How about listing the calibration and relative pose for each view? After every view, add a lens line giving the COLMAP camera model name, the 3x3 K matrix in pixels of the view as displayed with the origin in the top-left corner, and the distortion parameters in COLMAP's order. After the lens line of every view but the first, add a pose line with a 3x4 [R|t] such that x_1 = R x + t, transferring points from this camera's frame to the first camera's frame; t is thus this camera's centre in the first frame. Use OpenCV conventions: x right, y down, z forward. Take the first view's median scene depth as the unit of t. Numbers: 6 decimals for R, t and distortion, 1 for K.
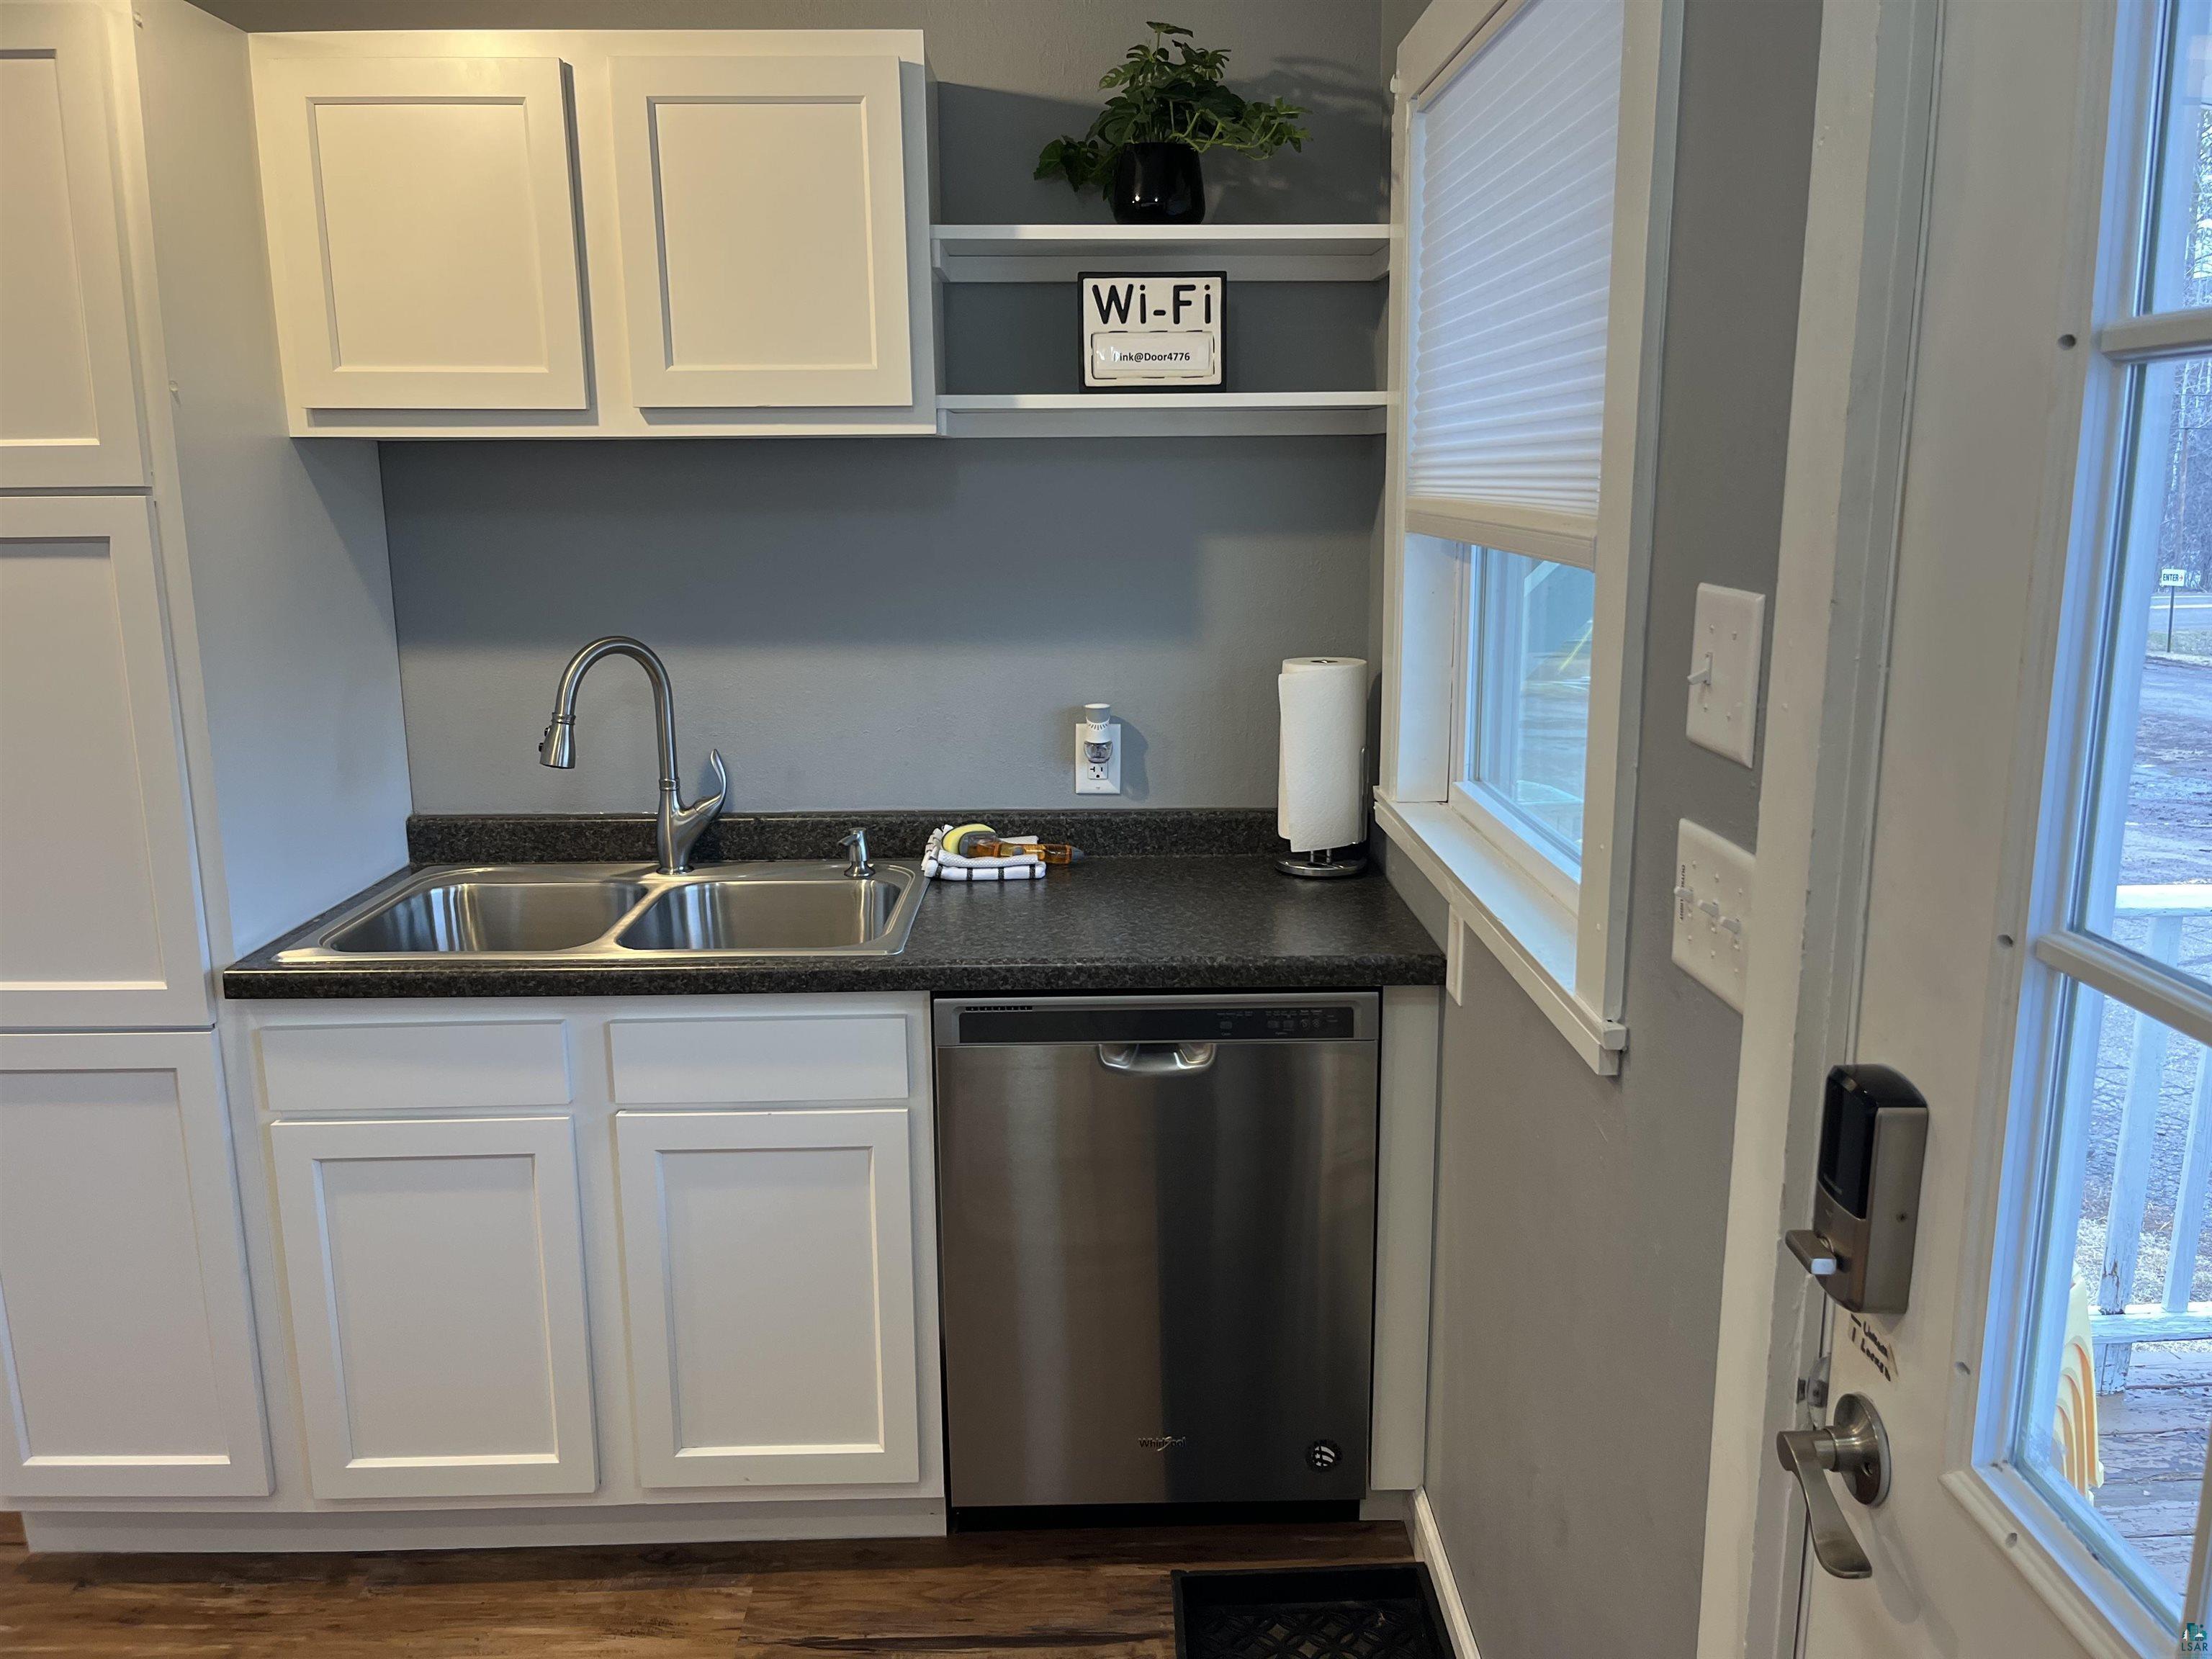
lens RADIAL K [[1673.7, 0, 1112.7], [0, 1673.7, 843.7], [0, 0, 1]] dist [0.041565, -0.066789]
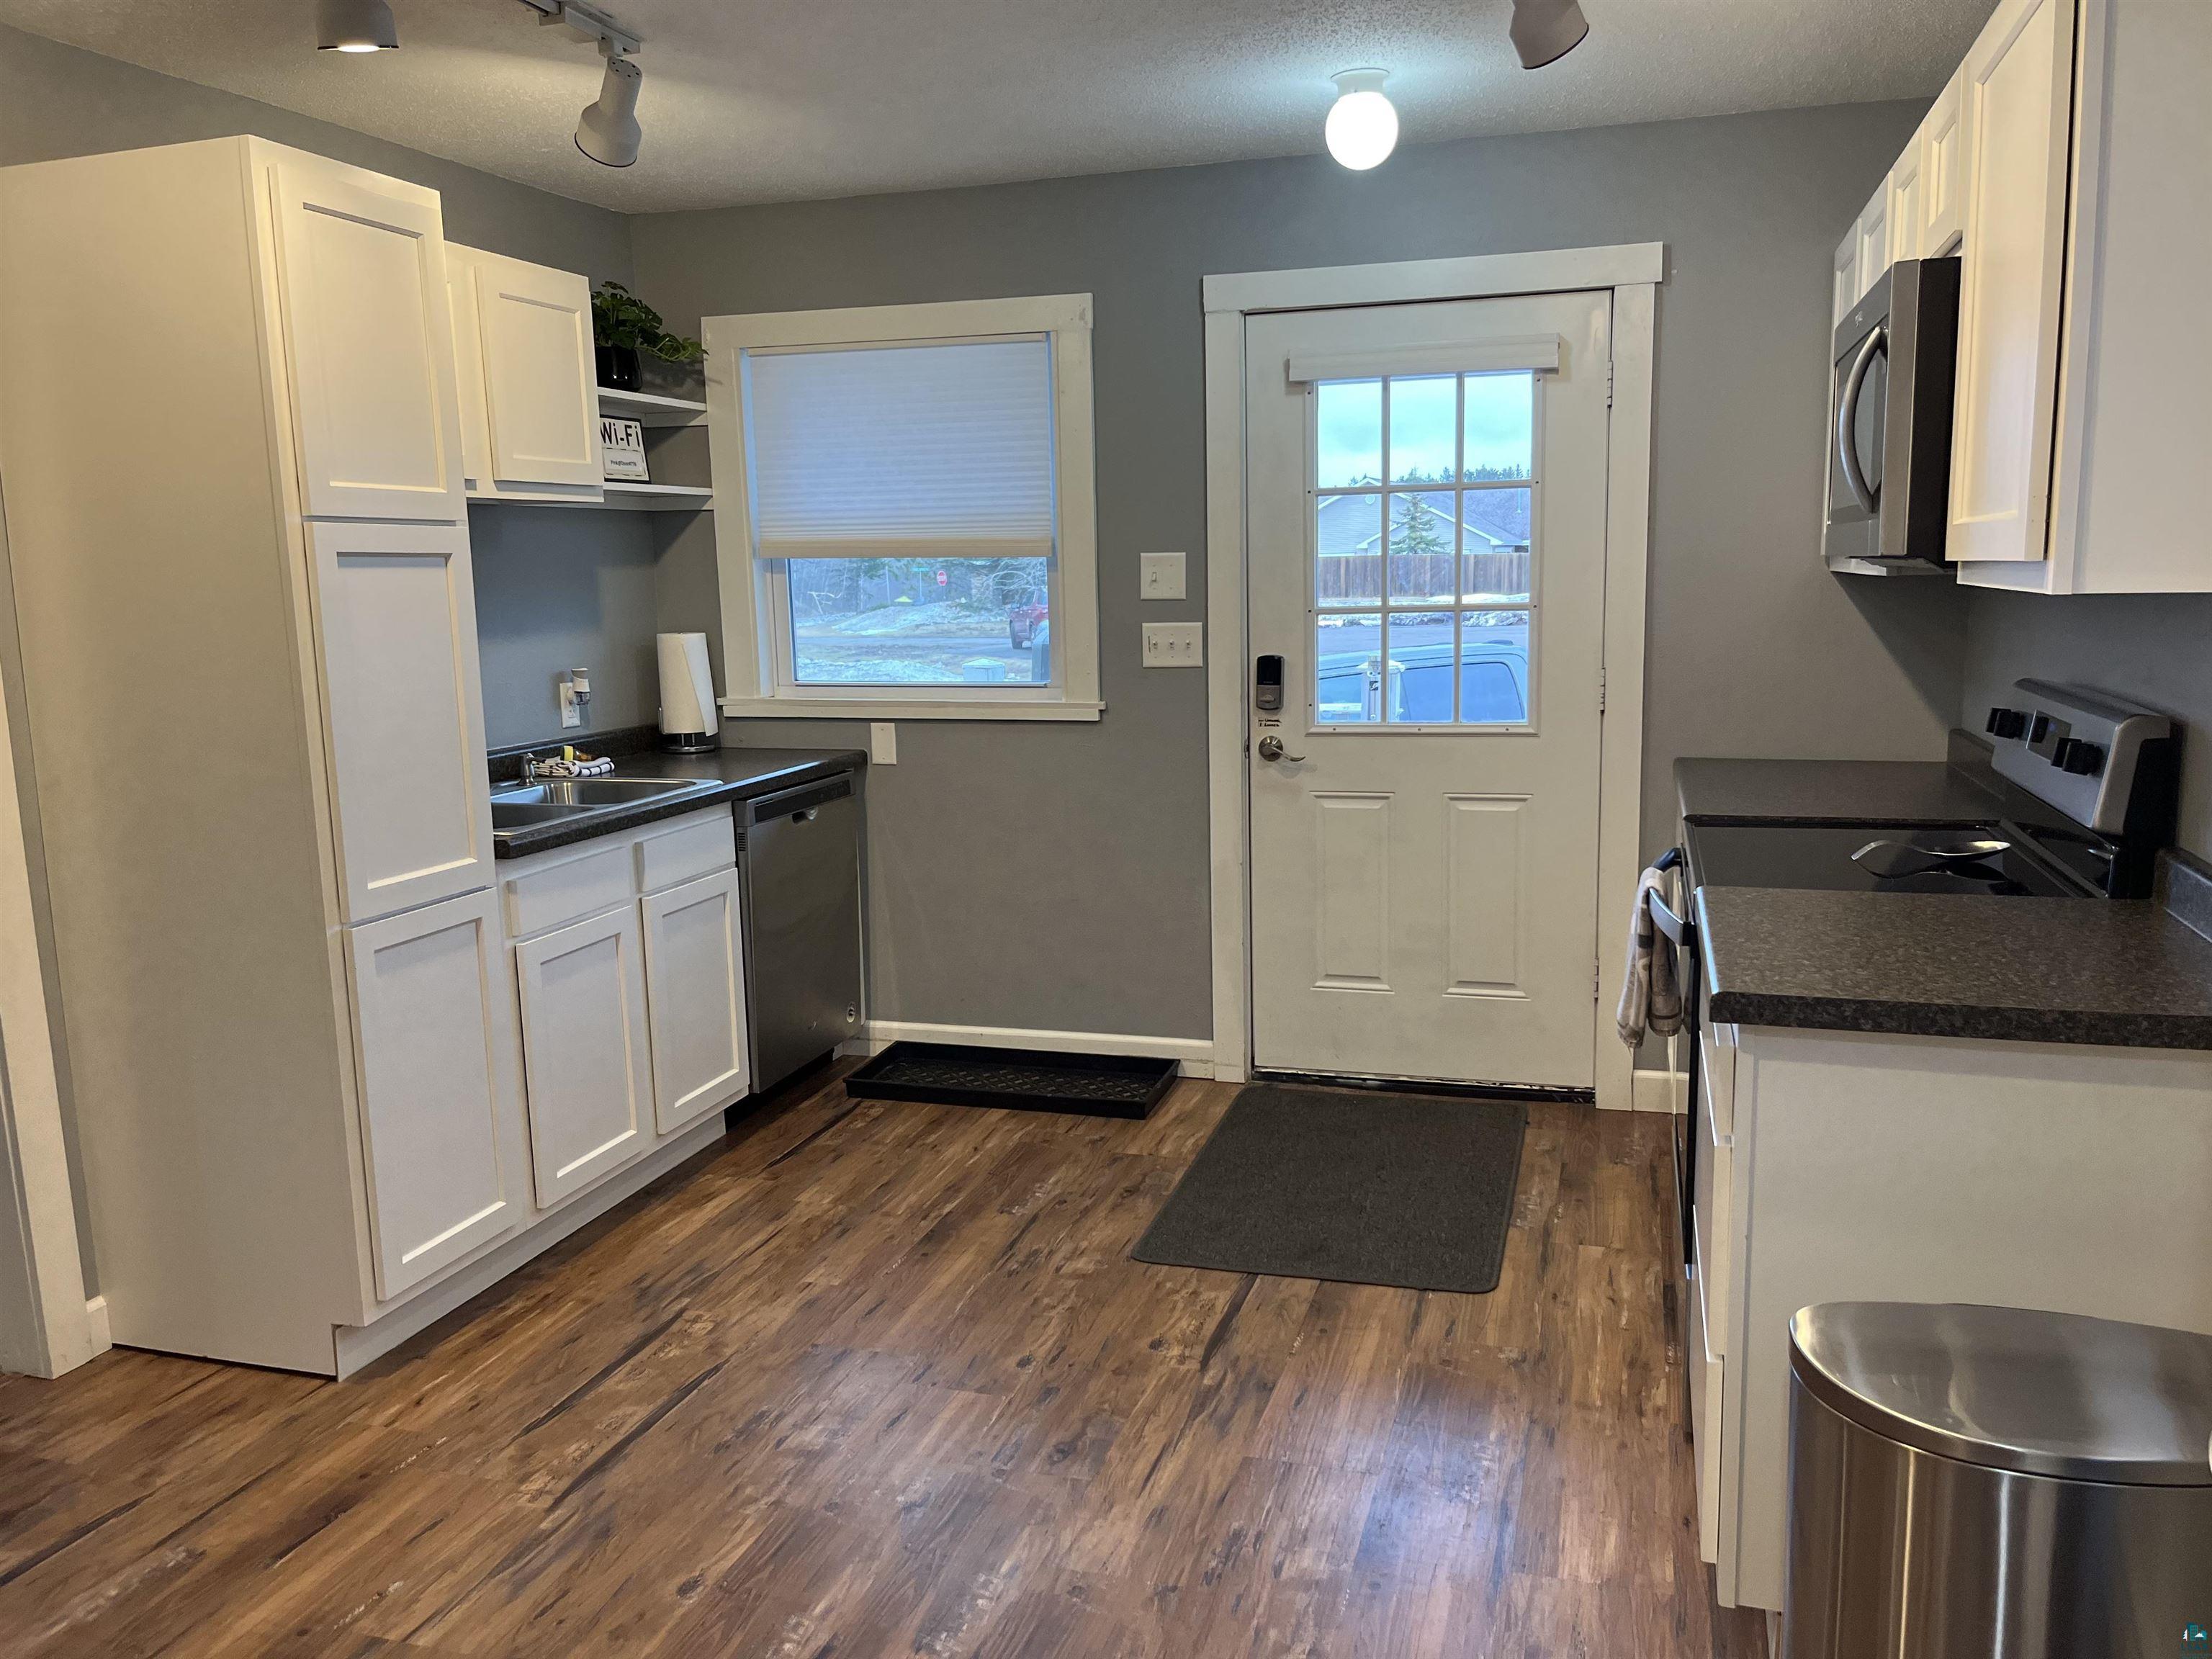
lens RADIAL K [[1673.7, 0, 1115.5], [0, 1673.7, 839.0], [0, 0, 1]] dist [0.041565, -0.066789]
pose [[0.315592, -0.154884, 0.936169, -1.703215], [0.217960, 0.972041, 0.087342, 0.058909], [-0.923523, 0.176483, 0.340527, -0.013290]]
